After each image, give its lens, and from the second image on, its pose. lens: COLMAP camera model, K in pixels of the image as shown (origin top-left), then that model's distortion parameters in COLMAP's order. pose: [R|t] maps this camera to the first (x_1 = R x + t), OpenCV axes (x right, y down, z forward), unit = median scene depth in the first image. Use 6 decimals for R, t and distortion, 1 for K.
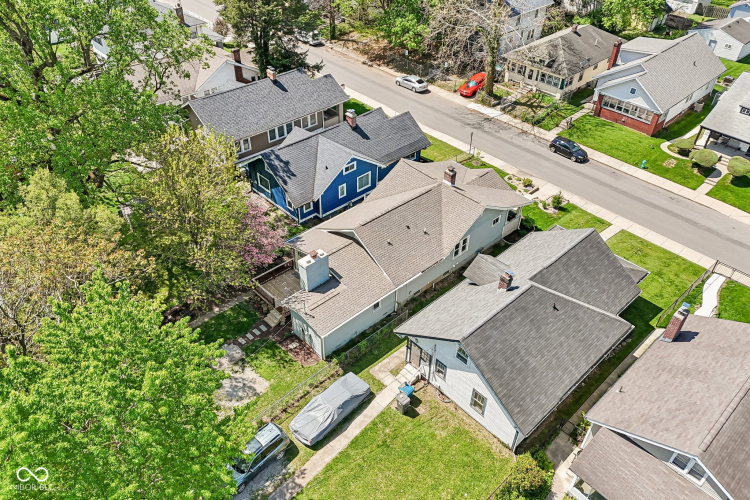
lens RADIAL K [[549.5, 0, 375.0], [0, 549.5, 250.0], [0, 0, 1]] dist [0.032580, -0.069080]
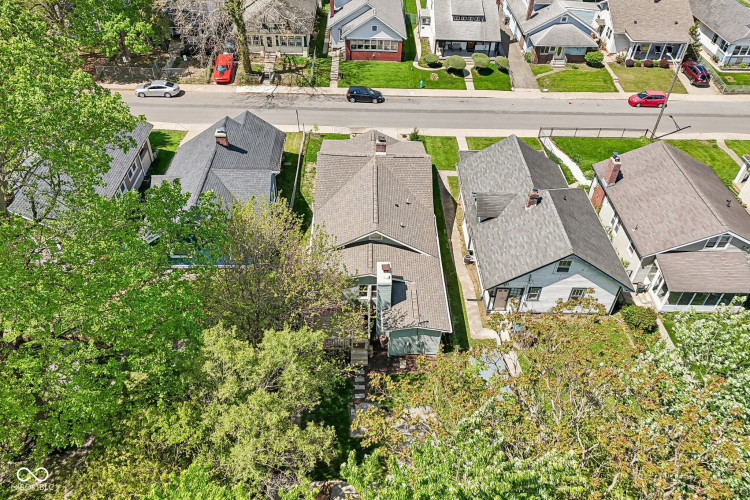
lens RADIAL K [[549.5, 0, 375.0], [0, 549.5, 250.0], [0, 0, 1]] dist [0.032580, -0.069080]
pose [[0.672254, -0.485781, 0.558651, -0.392055], [0.452357, 0.866889, 0.209469, -0.138290], [-0.586044, 0.111893, 0.802516, 0.159073]]
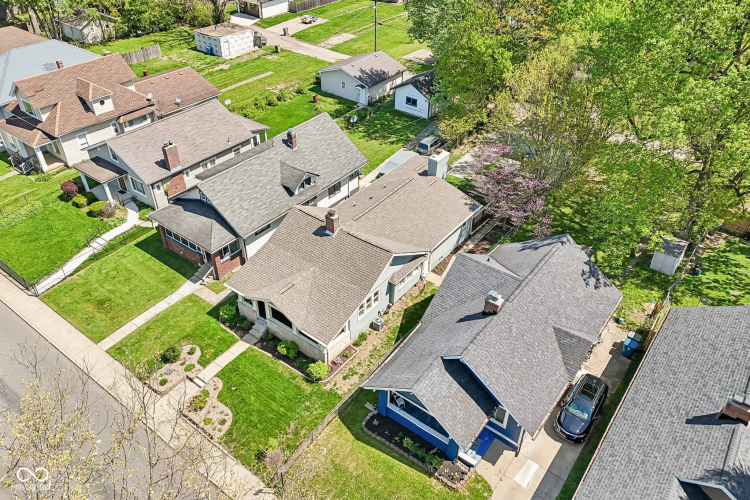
lens RADIAL K [[559.1, 0, 375.0], [0, 559.1, 250.0], [0, 0, 1]] dist [0.073757, -0.073670]
pose [[-0.984723, 0.086211, -0.151287, 0.153436], [-0.126638, 0.241748, 0.962040, -0.727289], [0.119511, 0.966502, -0.227137, 0.926972]]
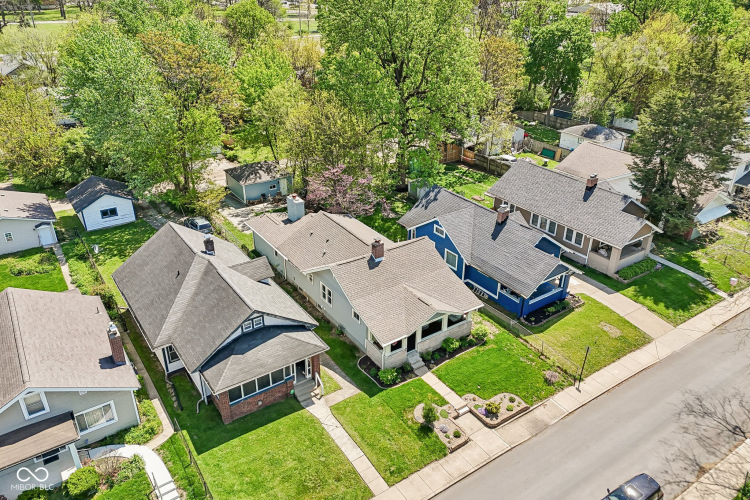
lens RADIAL K [[559.1, 0, 375.0], [0, 559.1, 250.0], [0, 0, 1]] dist [0.073757, -0.073670]
pose [[-0.146896, 0.443287, -0.884261, 0.747435], [-0.629844, 0.647386, 0.429171, -0.409112], [0.762704, 0.619990, 0.184104, 0.604182]]
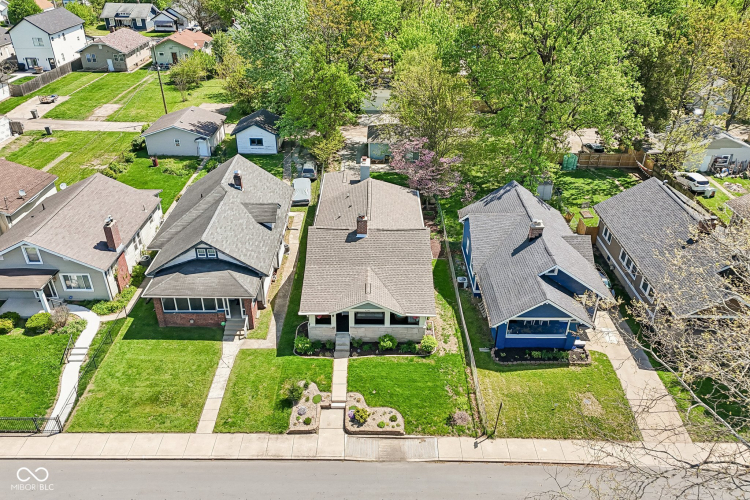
lens RADIAL K [[559.1, 0, 375.0], [0, 559.1, 250.0], [0, 0, 1]] dist [0.073757, -0.073670]
pose [[-0.680227, 0.357723, -0.639785, 0.555266], [-0.477572, 0.445862, 0.757055, -0.629914], [0.556072, 0.820513, -0.132450, 0.870116]]
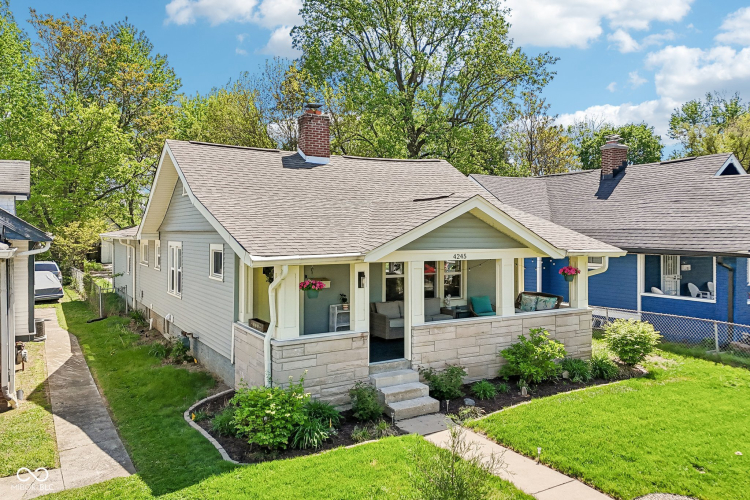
lens RADIAL K [[559.1, 0, 375.0], [0, 559.1, 250.0], [0, 0, 1]] dist [0.073757, -0.073670]
pose [[-0.206912, 0.007958, -0.978327, 0.369948], [-0.619026, 0.773292, 0.137212, -0.111919], [0.757624, 0.634000, -0.155077, 0.844300]]
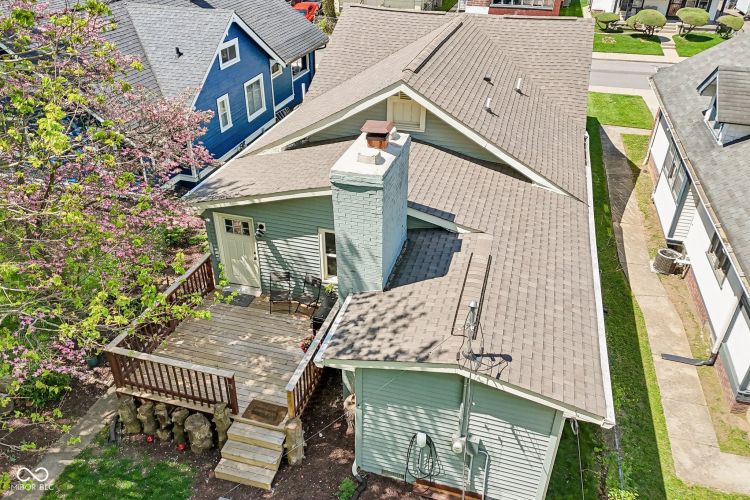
lens RADIAL K [[559.1, 0, 375.0], [0, 559.1, 250.0], [0, 0, 1]] dist [0.073757, -0.073670]
pose [[0.855655, -0.273579, 0.439328, -0.151146], [0.326384, 0.944027, -0.047813, 0.043725], [-0.401657, 0.184301, 0.897054, 0.481380]]
